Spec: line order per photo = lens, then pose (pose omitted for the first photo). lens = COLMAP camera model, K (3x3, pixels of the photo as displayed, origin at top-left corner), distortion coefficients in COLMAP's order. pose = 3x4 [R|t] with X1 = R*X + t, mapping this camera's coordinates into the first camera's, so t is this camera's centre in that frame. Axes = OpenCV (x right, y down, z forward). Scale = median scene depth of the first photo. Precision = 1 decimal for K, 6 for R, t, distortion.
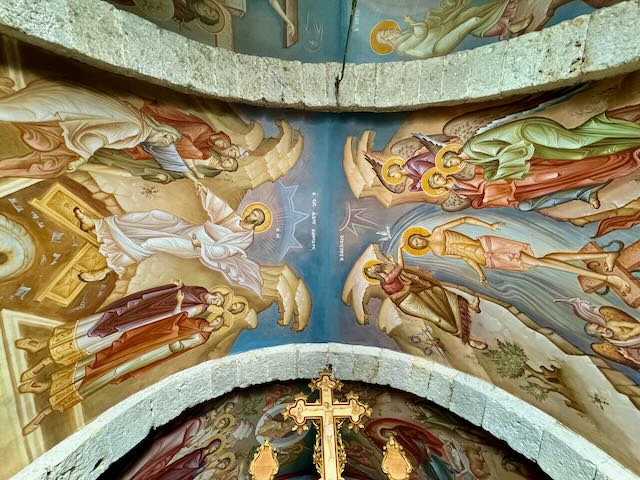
lens RADIAL K [[254.6, 0, 320.0], [0, 254.6, 240.0], [0, 0, 1]] dist [0.000133, 0.000056]
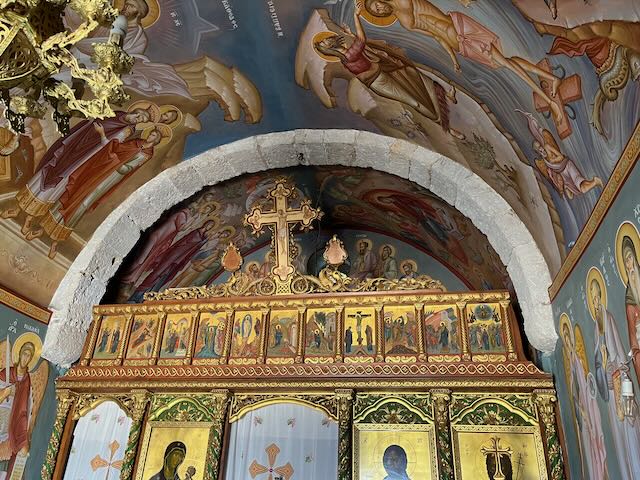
lens RADIAL K [[484.6, 0, 320.0], [0, 484.6, 240.0], [0, 0, 1]] dist [0.001745, -0.005799]
pose [[0.975649, -0.056135, -0.212034, 0.468180], [0.199591, 0.628091, 0.752107, -0.574158], [0.090957, -0.776112, 0.624001, -0.236013]]
